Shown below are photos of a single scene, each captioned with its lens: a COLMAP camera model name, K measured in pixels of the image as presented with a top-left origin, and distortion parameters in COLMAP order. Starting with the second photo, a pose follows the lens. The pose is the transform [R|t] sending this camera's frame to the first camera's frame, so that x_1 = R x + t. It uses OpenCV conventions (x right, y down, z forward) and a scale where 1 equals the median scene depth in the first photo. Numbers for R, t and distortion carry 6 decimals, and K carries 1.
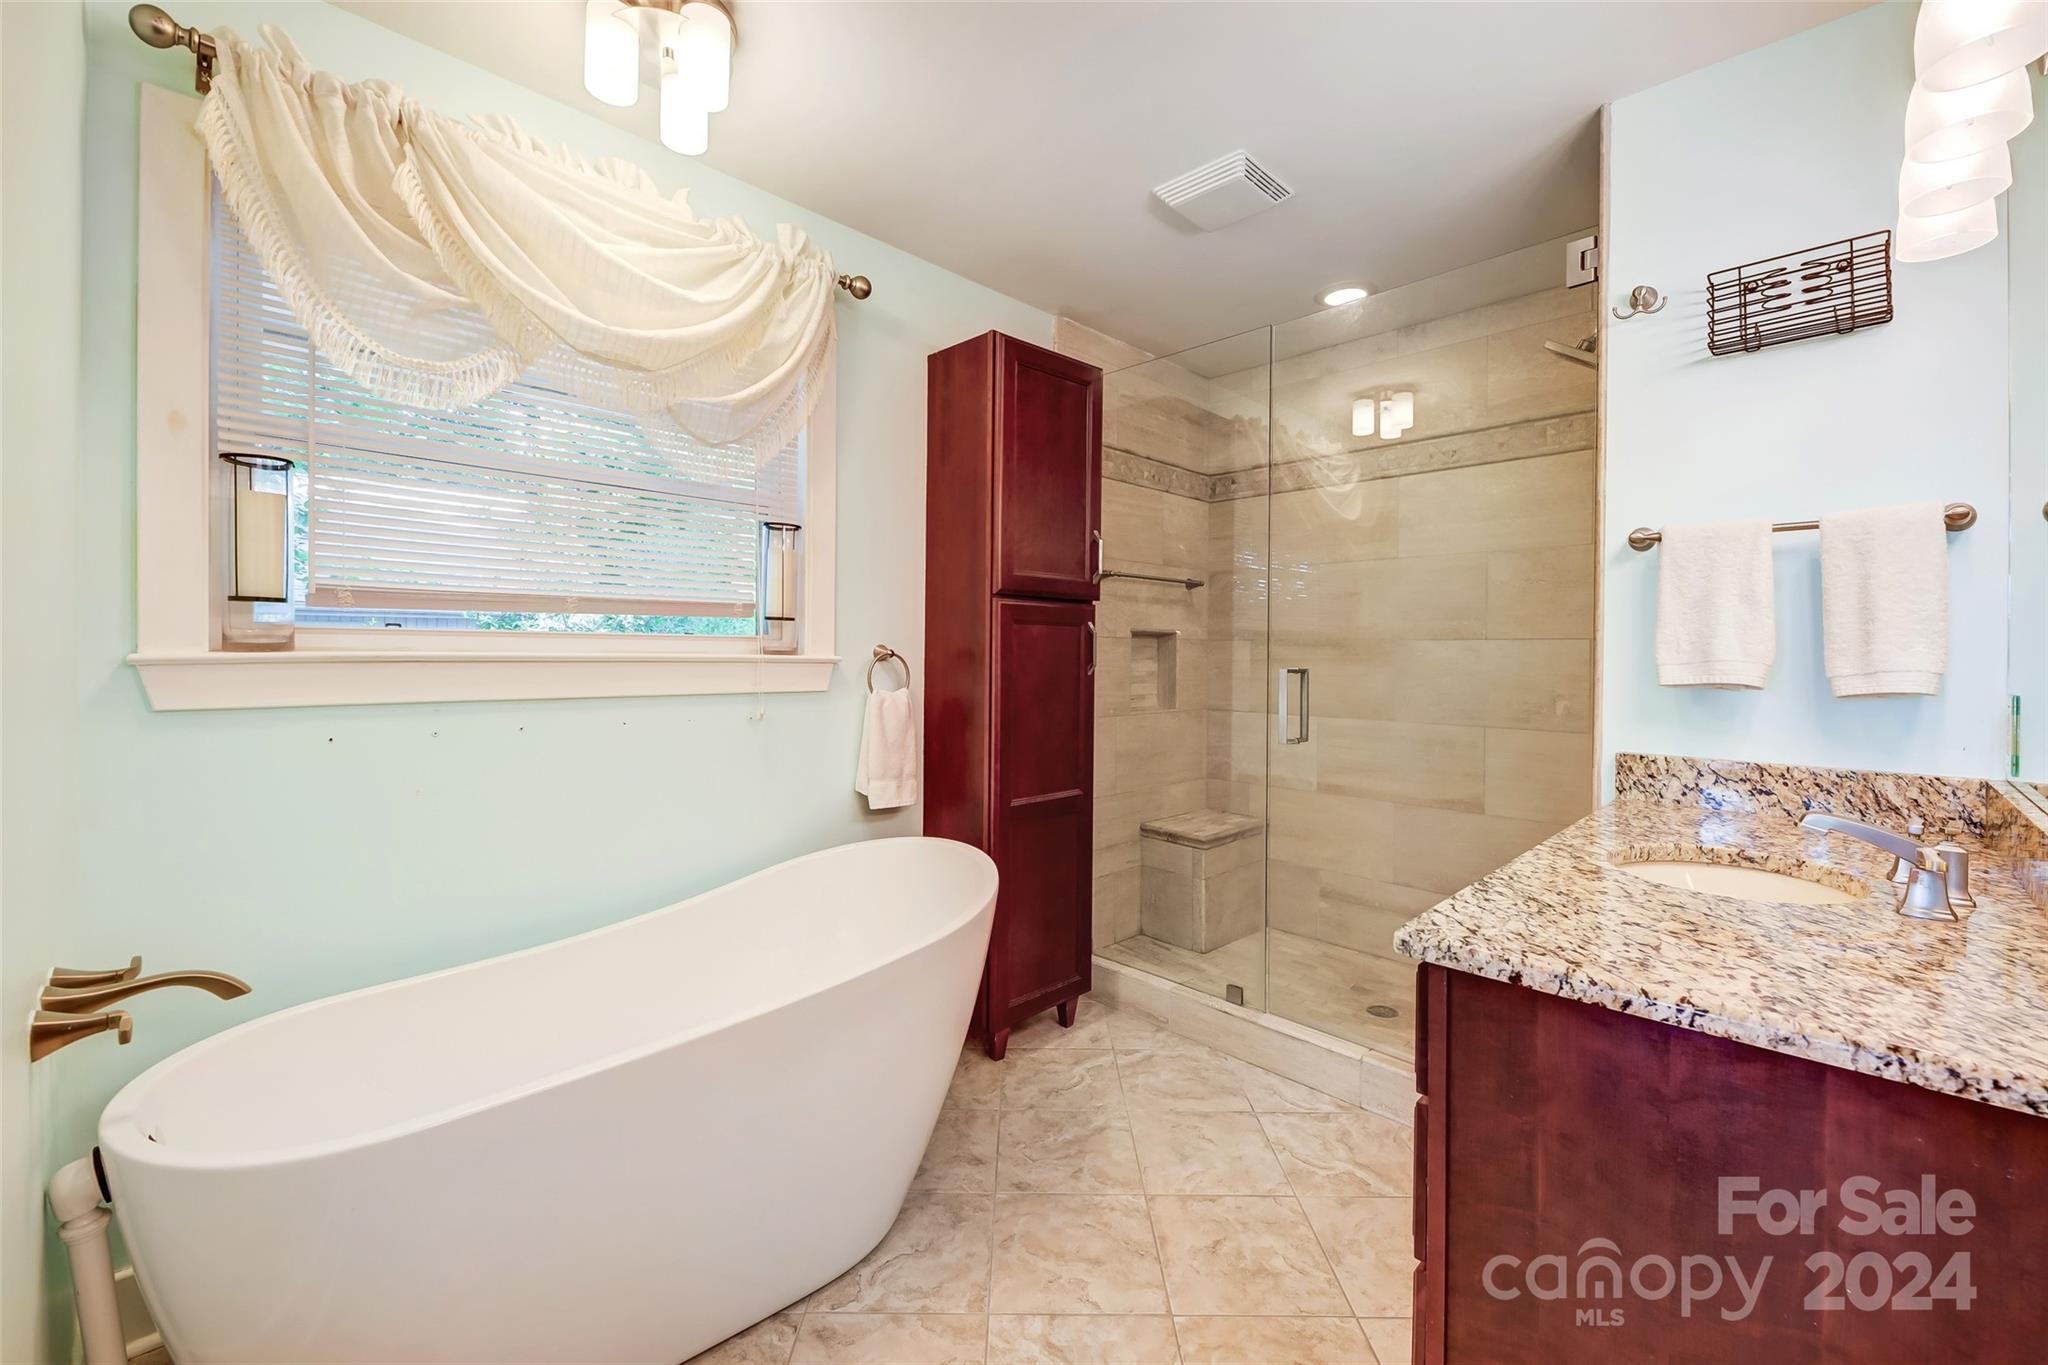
lens RADIAL K [[829.8, 0, 1026.4], [0, 829.8, 653.4], [0, 0, 1]] dist [0.015157, -0.012148]
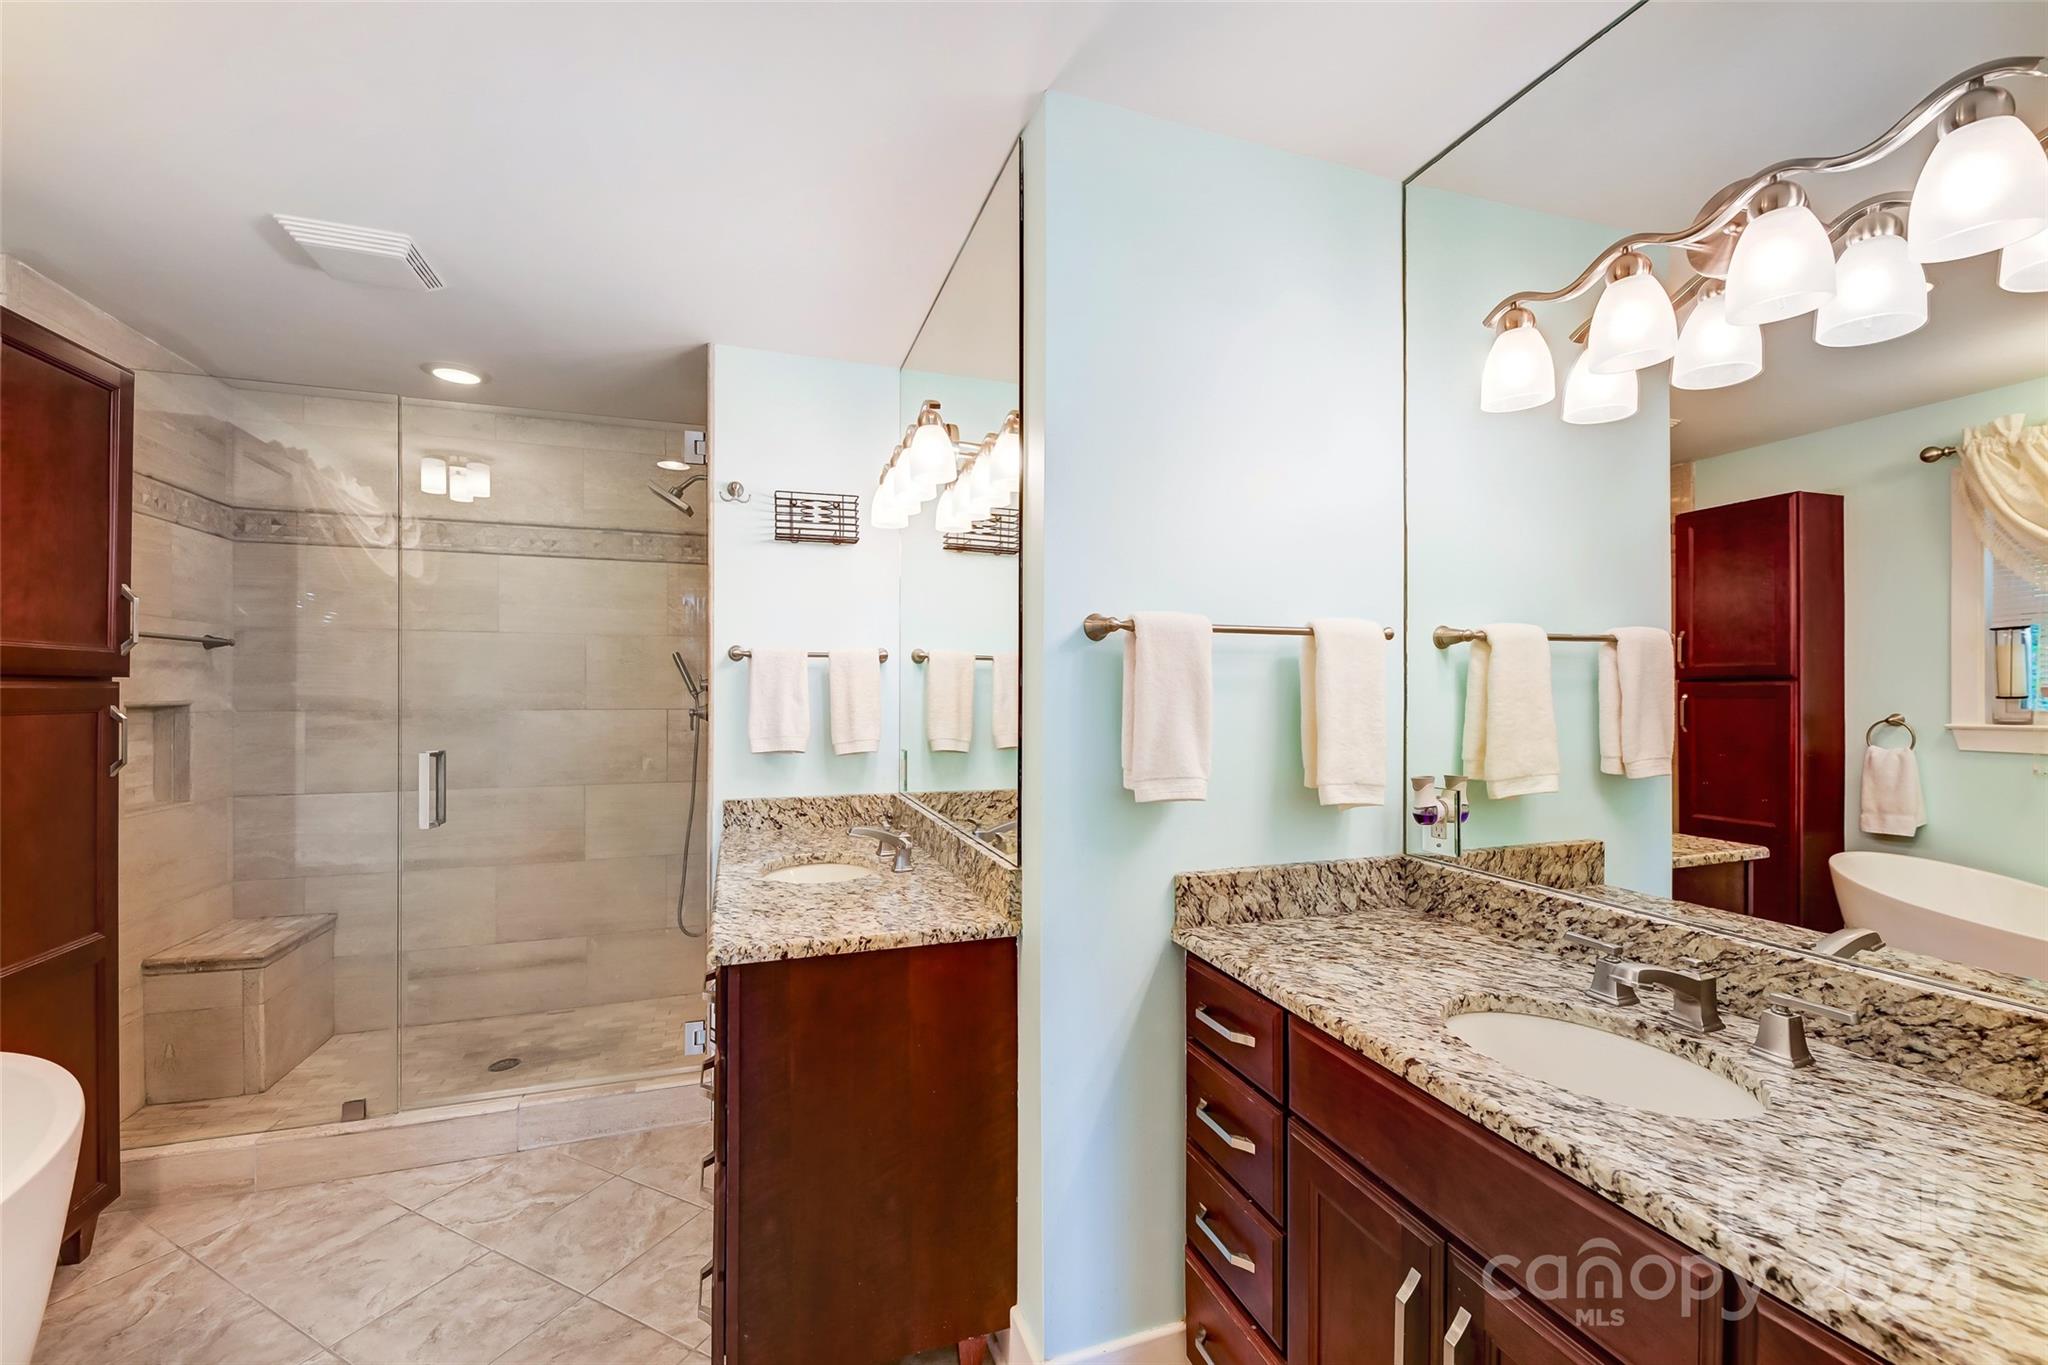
lens RADIAL K [[825.1, 0, 1020.4], [0, 825.1, 679.6], [0, 0, 1]] dist [0.022928, -0.012286]
pose [[0.441609, 0.002005, 0.897205, -0.280393], [0.003273, 0.999987, -0.003846, -0.066521], [-0.897202, 0.004635, 0.441597, -0.076354]]
